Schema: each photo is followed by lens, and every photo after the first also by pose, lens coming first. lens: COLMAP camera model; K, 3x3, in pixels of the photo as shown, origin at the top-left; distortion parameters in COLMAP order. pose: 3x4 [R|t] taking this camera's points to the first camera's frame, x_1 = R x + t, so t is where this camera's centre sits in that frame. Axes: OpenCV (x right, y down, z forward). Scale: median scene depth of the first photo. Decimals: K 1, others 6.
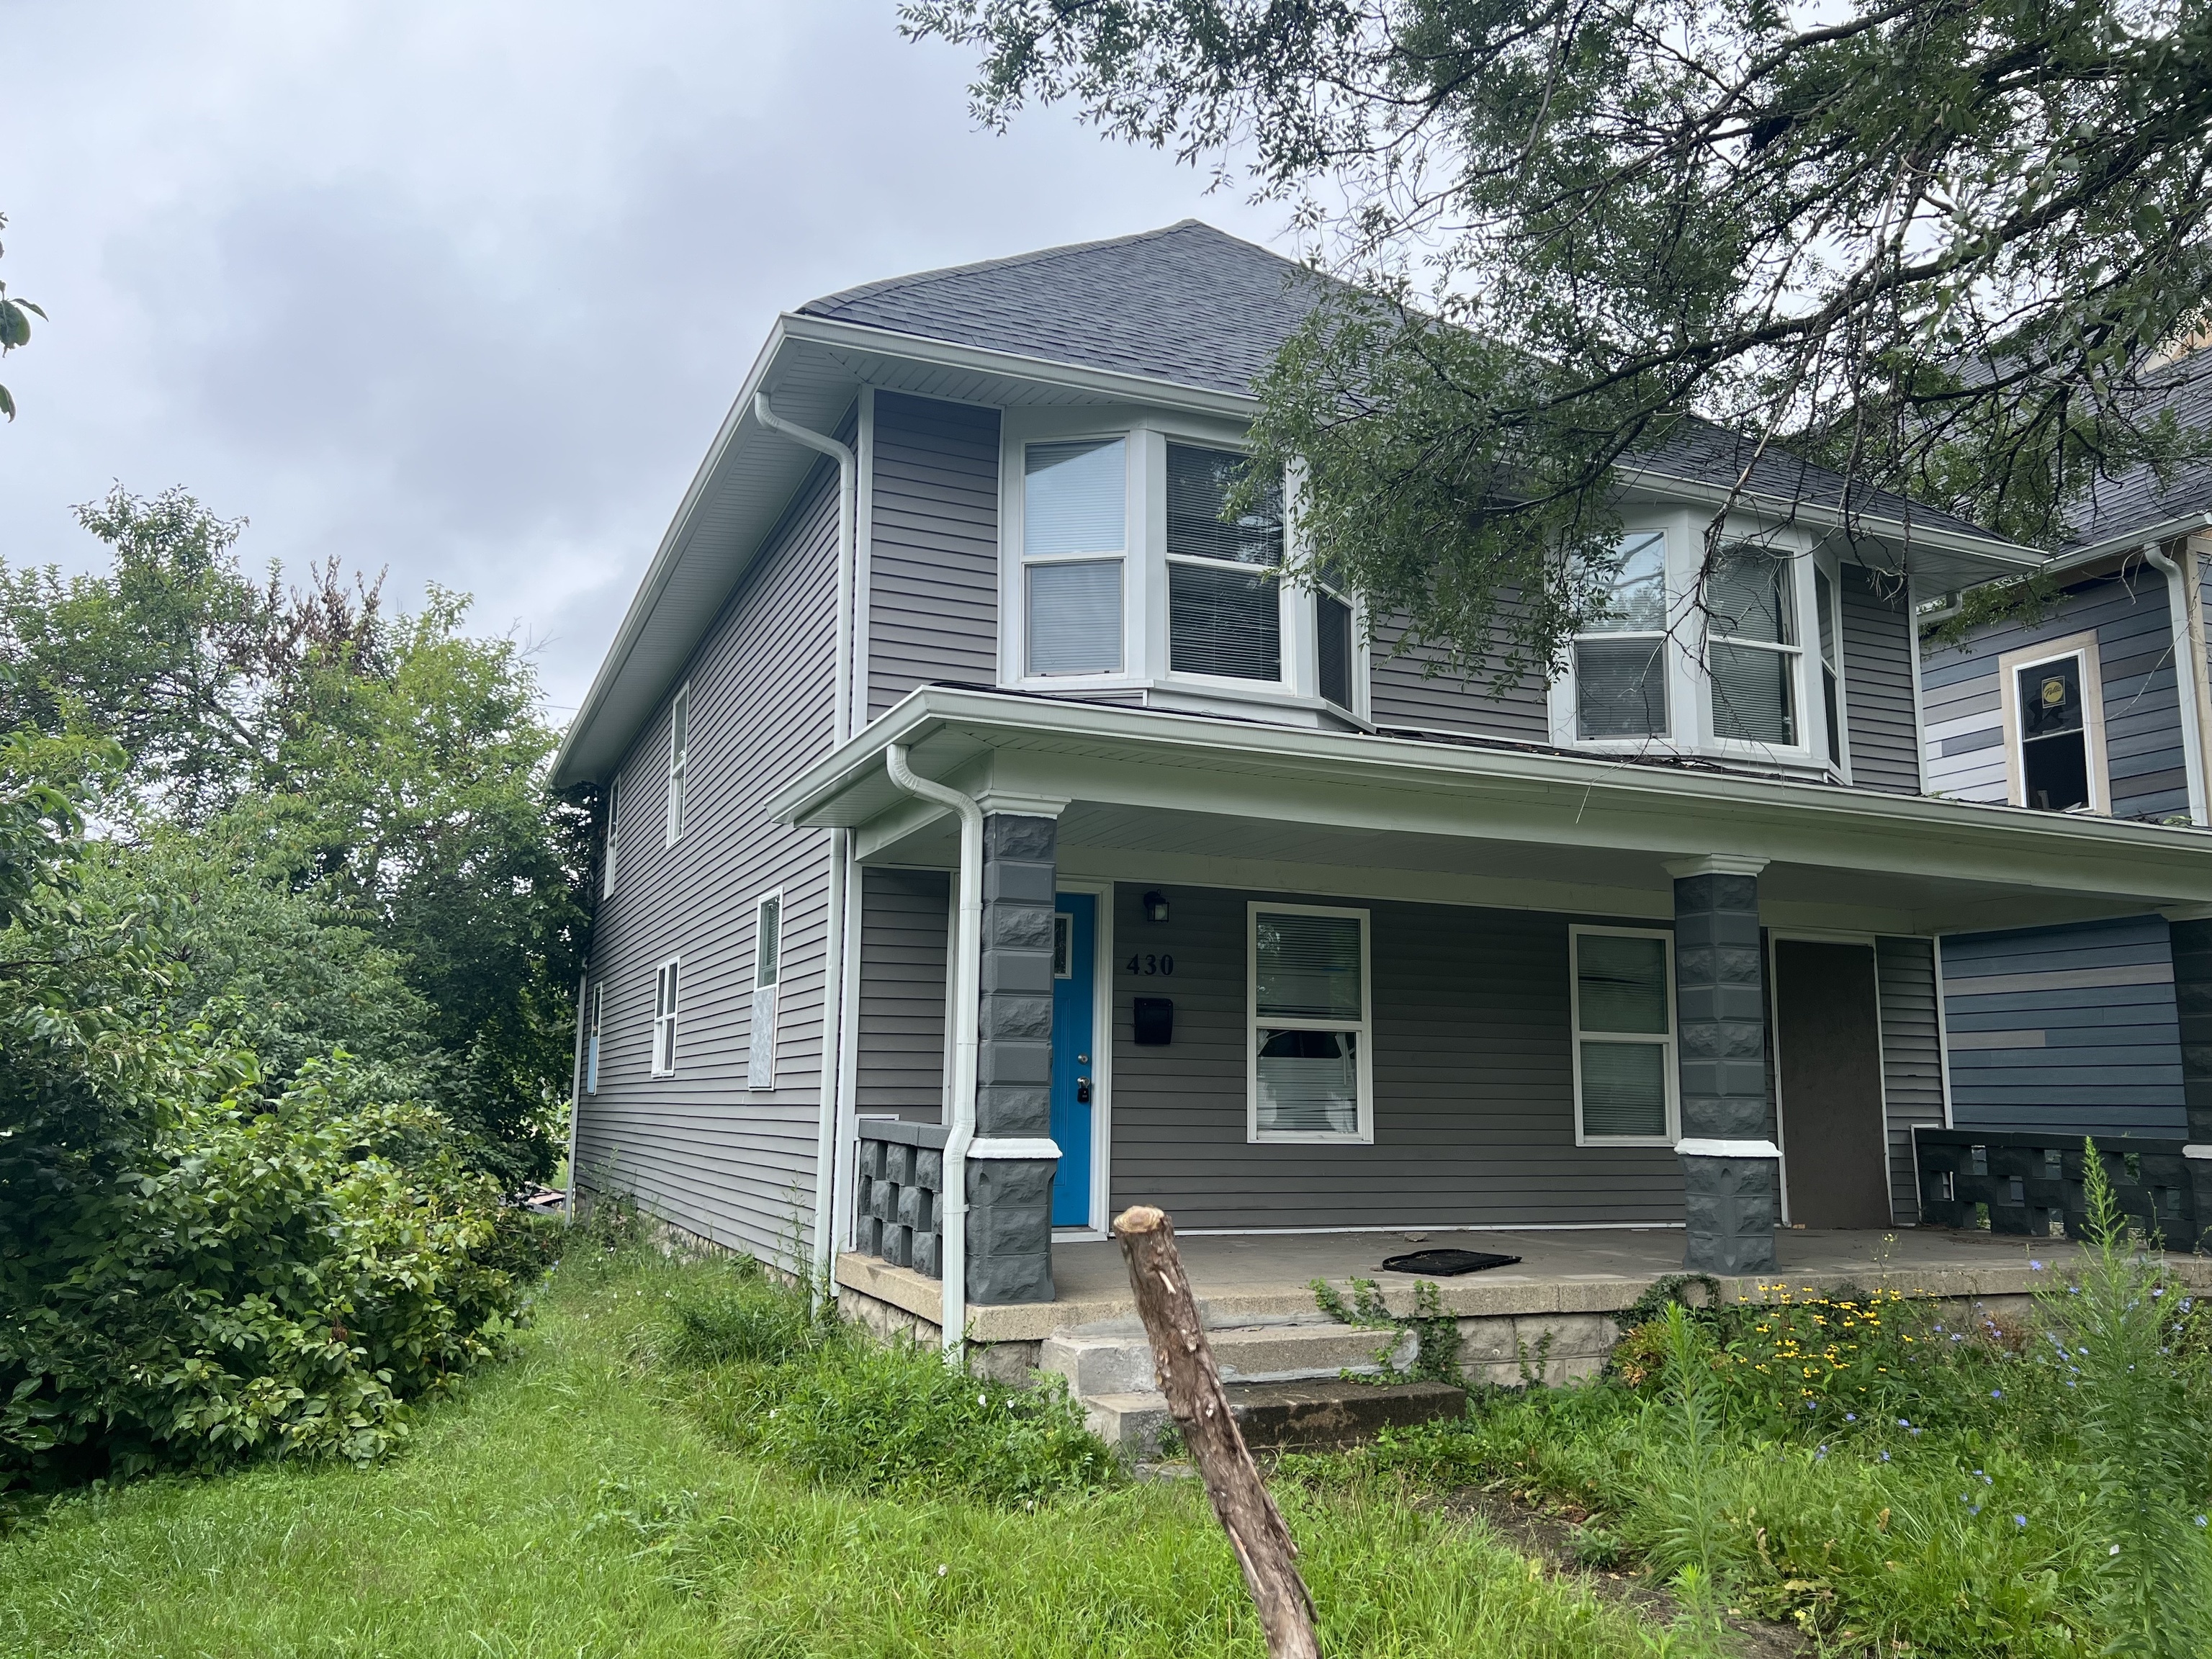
lens RADIAL K [[1716.8, 0, 1104.2], [0, 1716.8, 812.1], [0, 0, 1]] dist [0.008918, -0.121983]
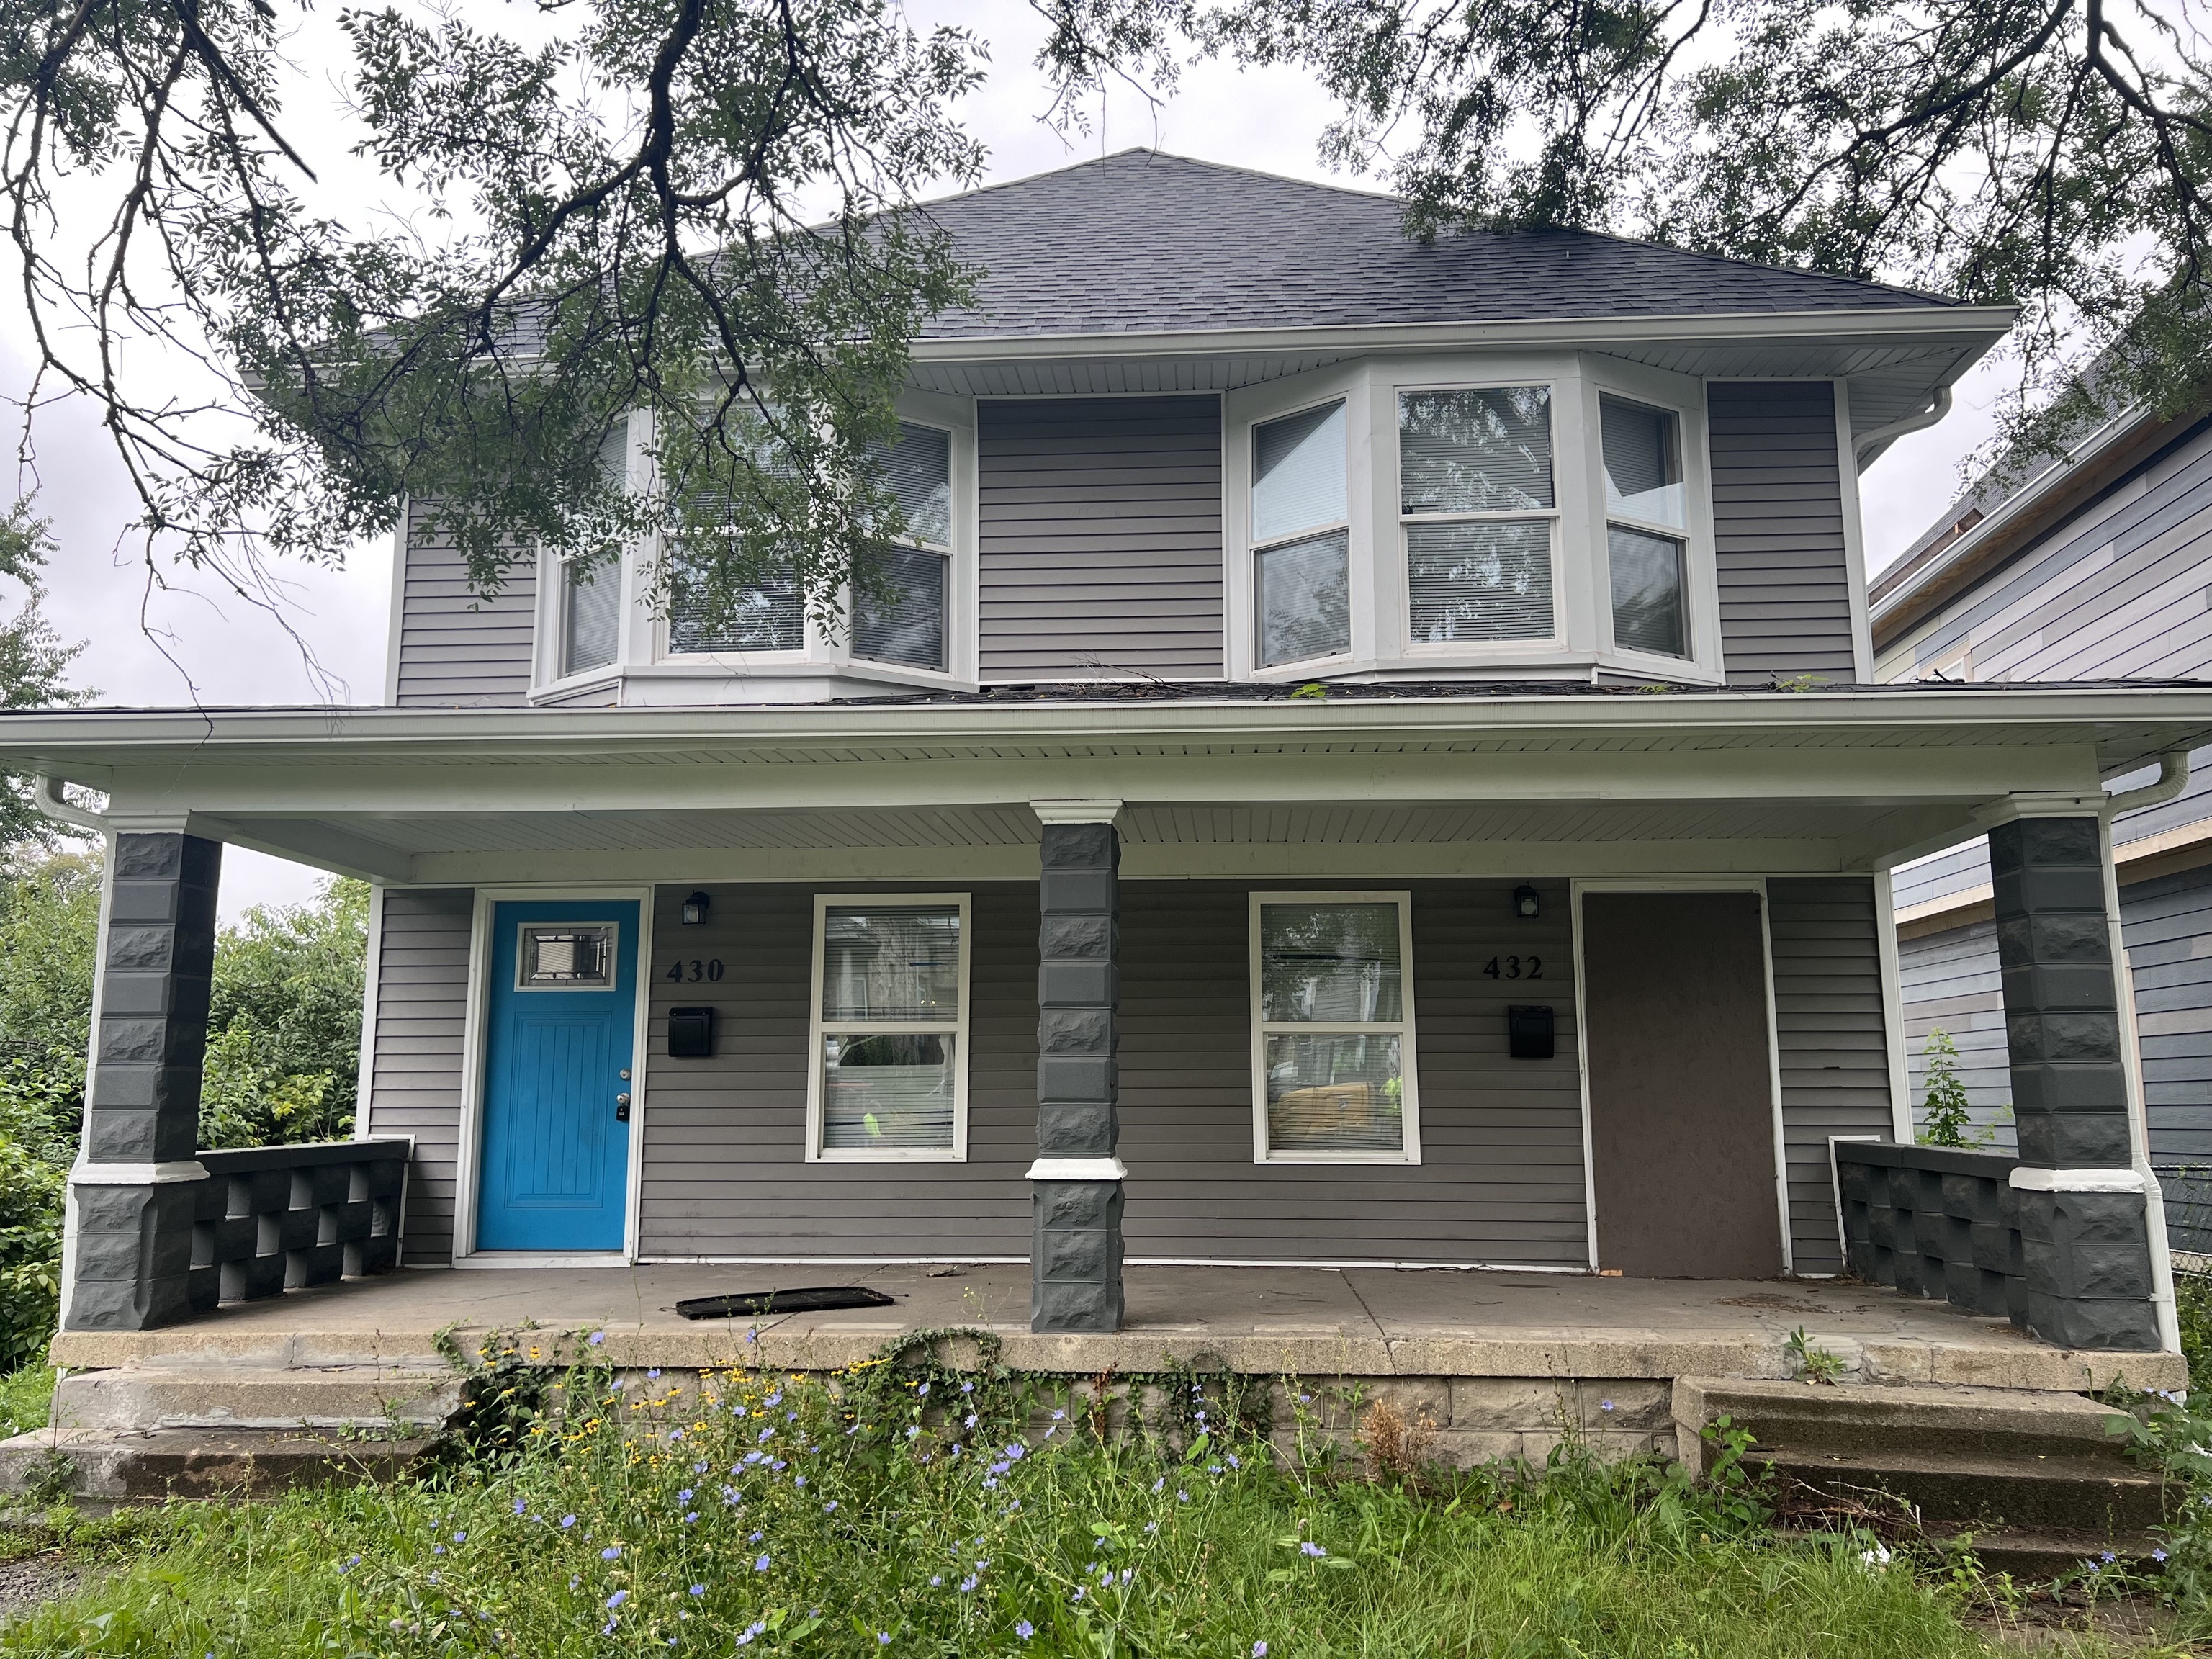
lens RADIAL K [[1697.9, 0, 1106.0], [0, 1697.9, 829.5], [0, 0, 1]] dist [0.068916, -0.119462]
pose [[0.897945, -0.089560, -0.430899, 0.605722], [0.088243, 0.995831, -0.023090, 0.051407], [0.431171, -0.017291, 0.902105, 0.253457]]
